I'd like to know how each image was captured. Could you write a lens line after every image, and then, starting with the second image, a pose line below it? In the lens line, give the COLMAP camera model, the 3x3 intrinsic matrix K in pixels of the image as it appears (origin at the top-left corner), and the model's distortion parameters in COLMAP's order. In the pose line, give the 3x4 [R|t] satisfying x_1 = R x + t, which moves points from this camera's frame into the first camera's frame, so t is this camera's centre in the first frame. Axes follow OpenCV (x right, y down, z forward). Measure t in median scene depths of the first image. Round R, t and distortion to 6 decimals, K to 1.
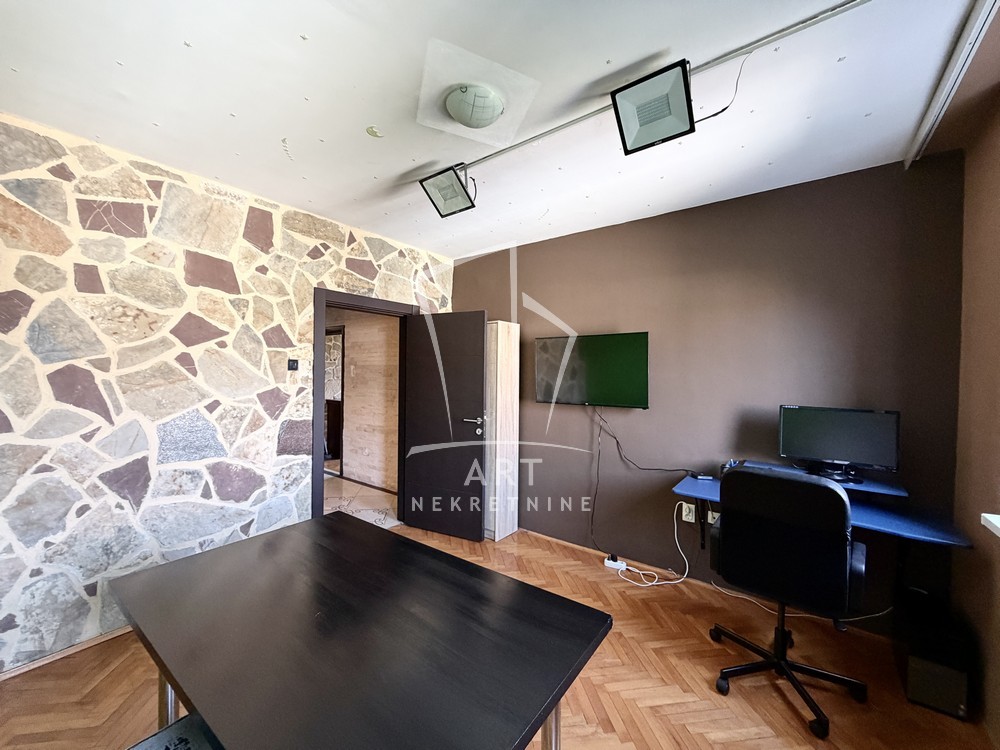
lens RADIAL K [[398.6, 0, 494.9], [0, 398.6, 374.1], [0, 0, 1]] dist [-0.000870, 0.000931]
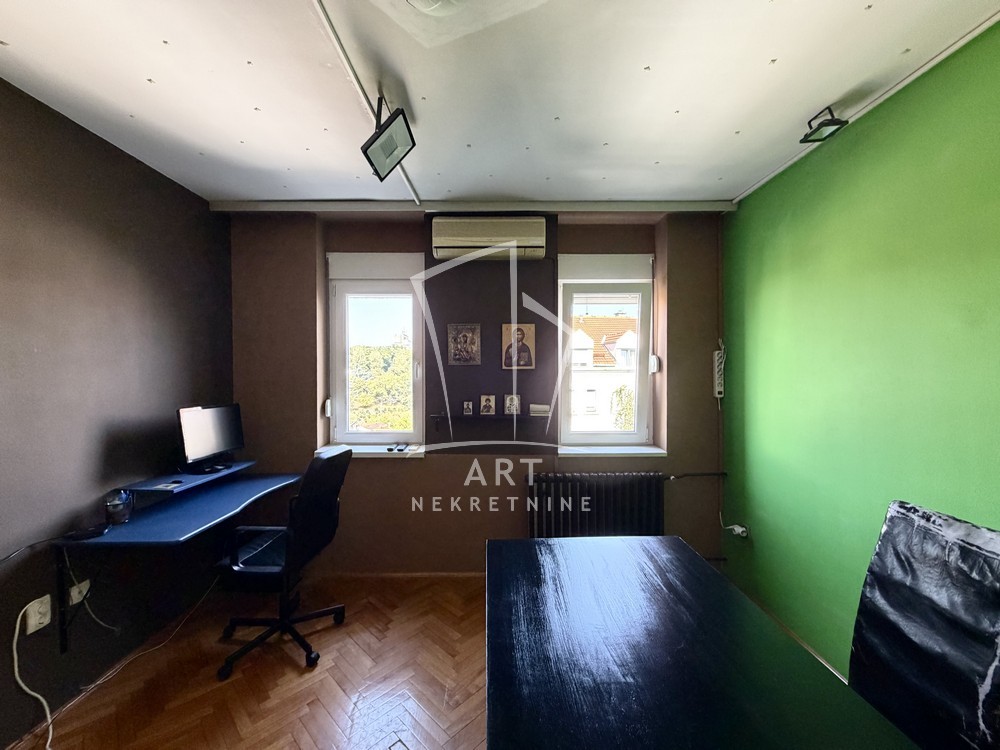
lens RADIAL K [[398.6, 0, 495.7], [0, 398.6, 373.8], [0, 0, 1]] dist [-0.000870, 0.000931]
pose [[-0.604730, -0.020506, 0.796166, -0.478011], [-0.007089, 0.999767, 0.020365, -0.037011], [-0.796399, 0.006671, -0.604735, 0.977935]]
